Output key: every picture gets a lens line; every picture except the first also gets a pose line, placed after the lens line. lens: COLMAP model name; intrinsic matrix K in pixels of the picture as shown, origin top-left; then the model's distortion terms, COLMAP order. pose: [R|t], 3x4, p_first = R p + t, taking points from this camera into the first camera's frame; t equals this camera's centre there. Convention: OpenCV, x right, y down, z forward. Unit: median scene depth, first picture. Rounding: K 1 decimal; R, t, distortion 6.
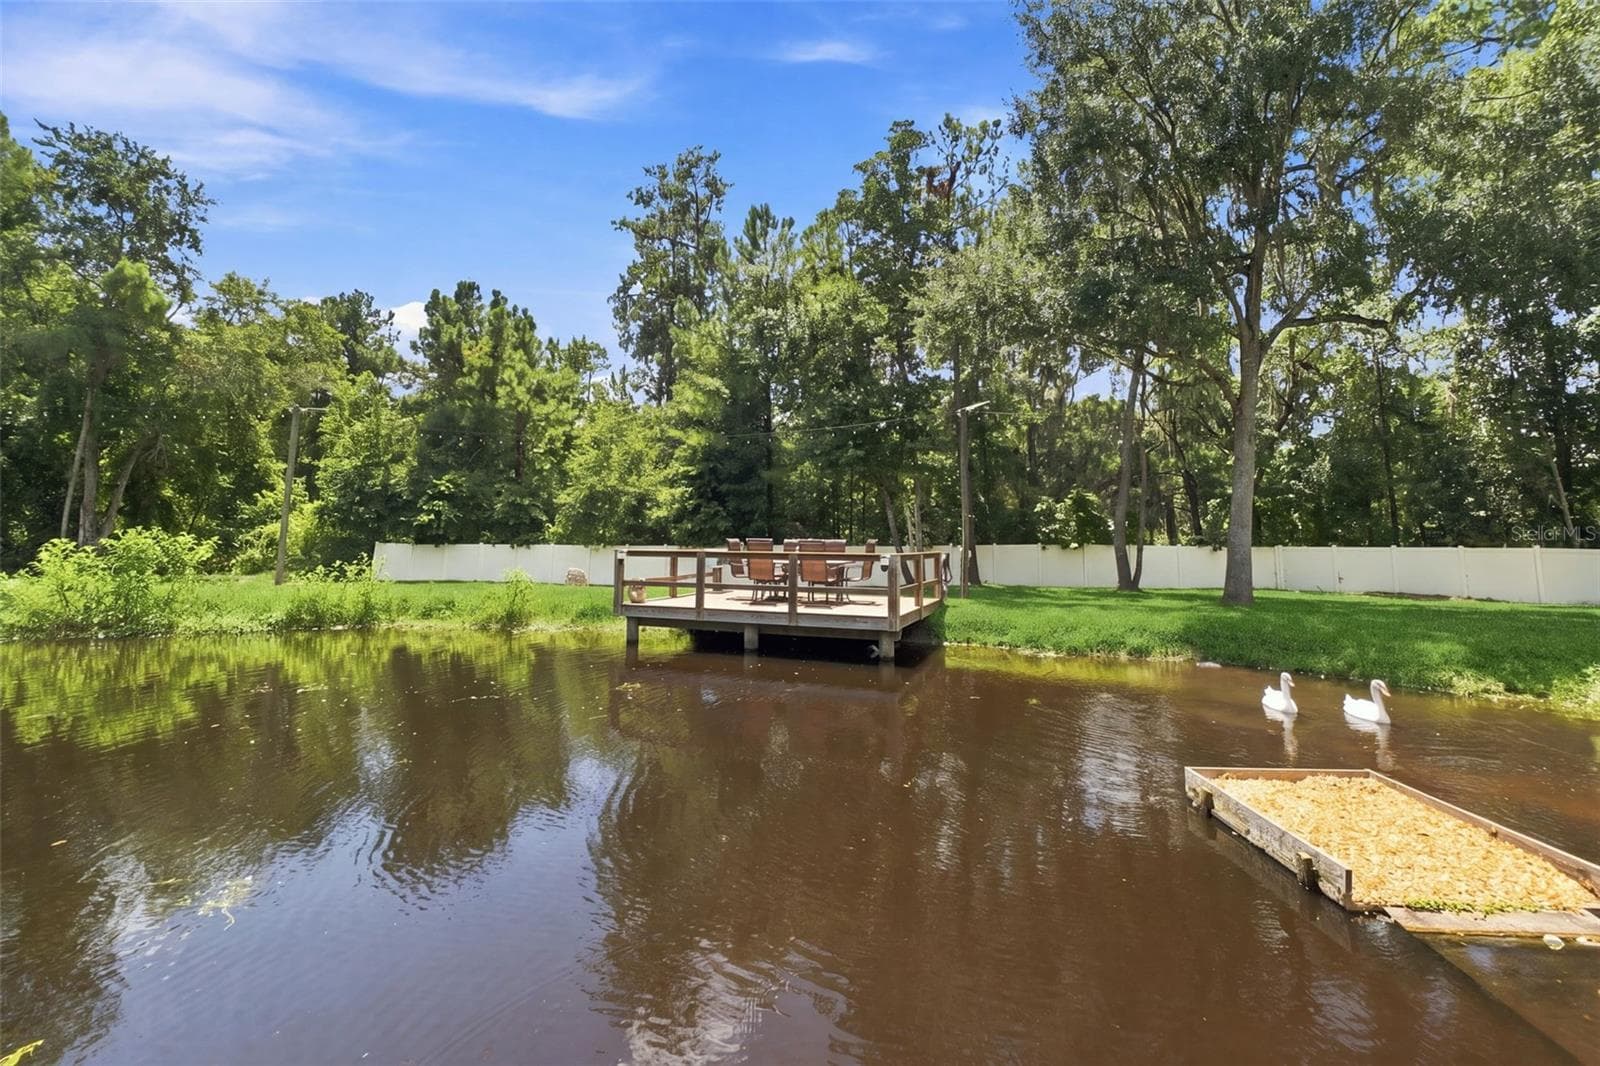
lens RADIAL K [[861.7, 0, 796.2], [0, 861.7, 539.3], [0, 0, 1]] dist [0.002951, -0.000276]
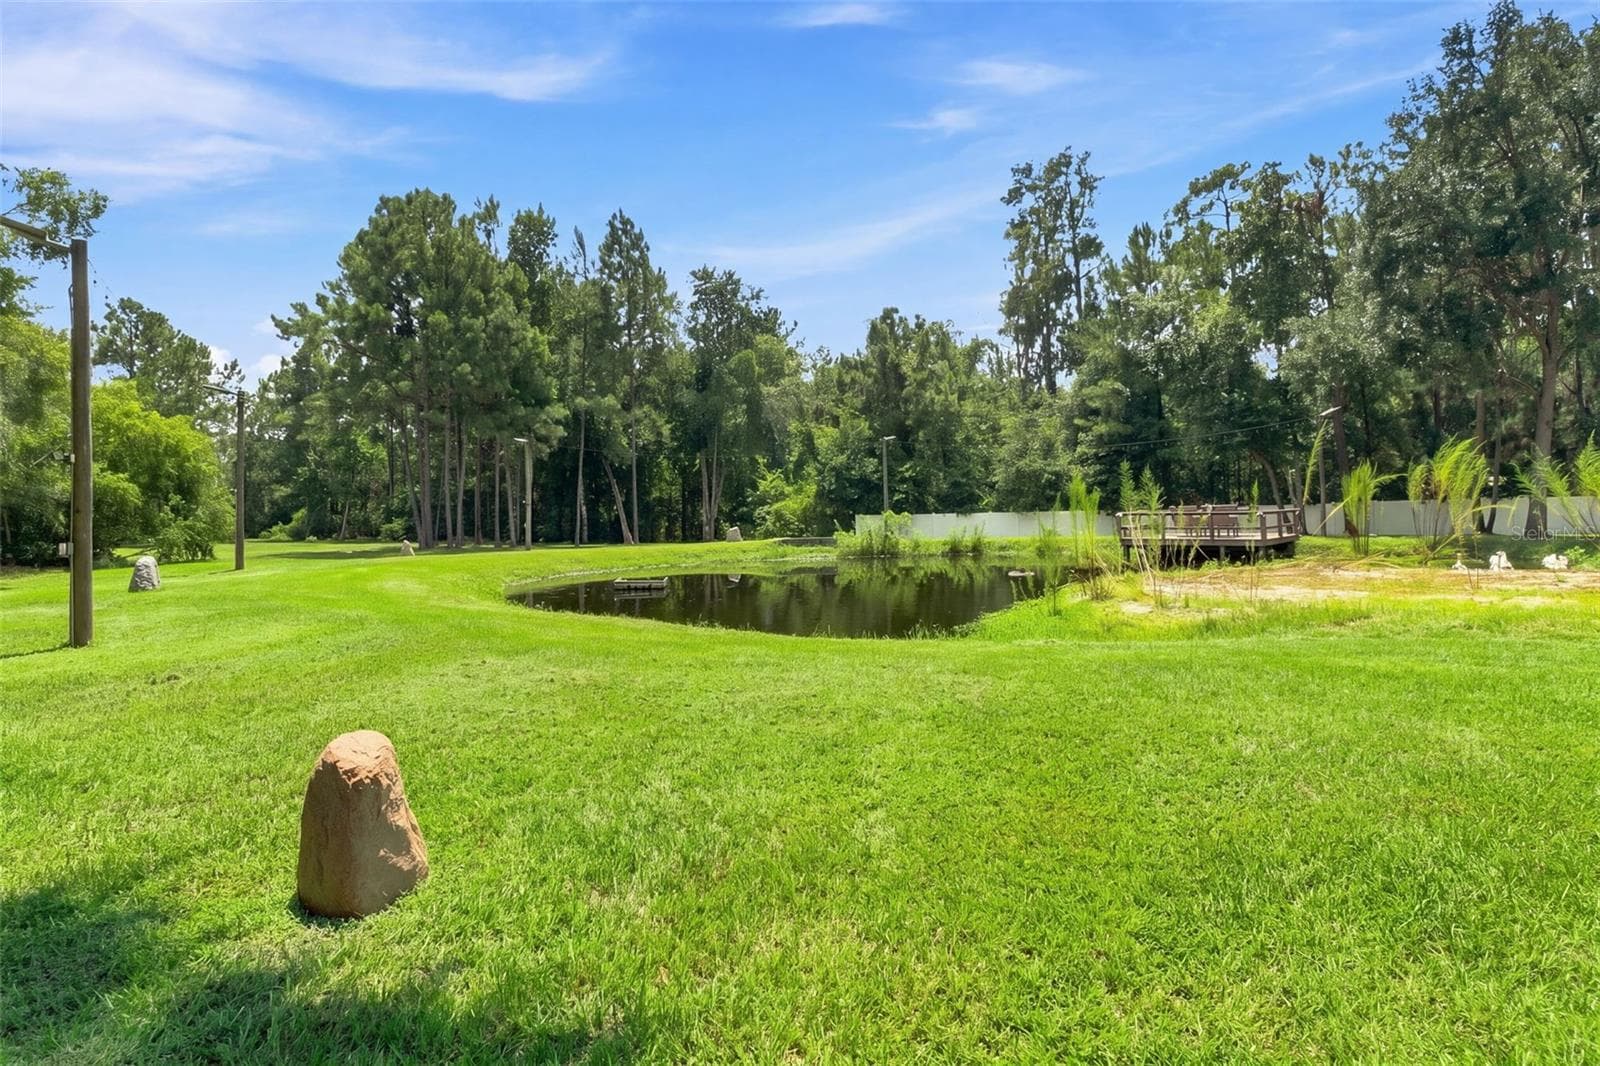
lens RADIAL K [[793.6, 0, 798.9], [0, 793.6, 505.4], [0, 0, 1]] dist [-0.043895, -0.000466]
pose [[0.899655, -0.032591, -0.435384, -0.013790], [0.031489, 0.999457, -0.009747, -0.002709], [0.435465, -0.004941, 0.900192, -0.221073]]
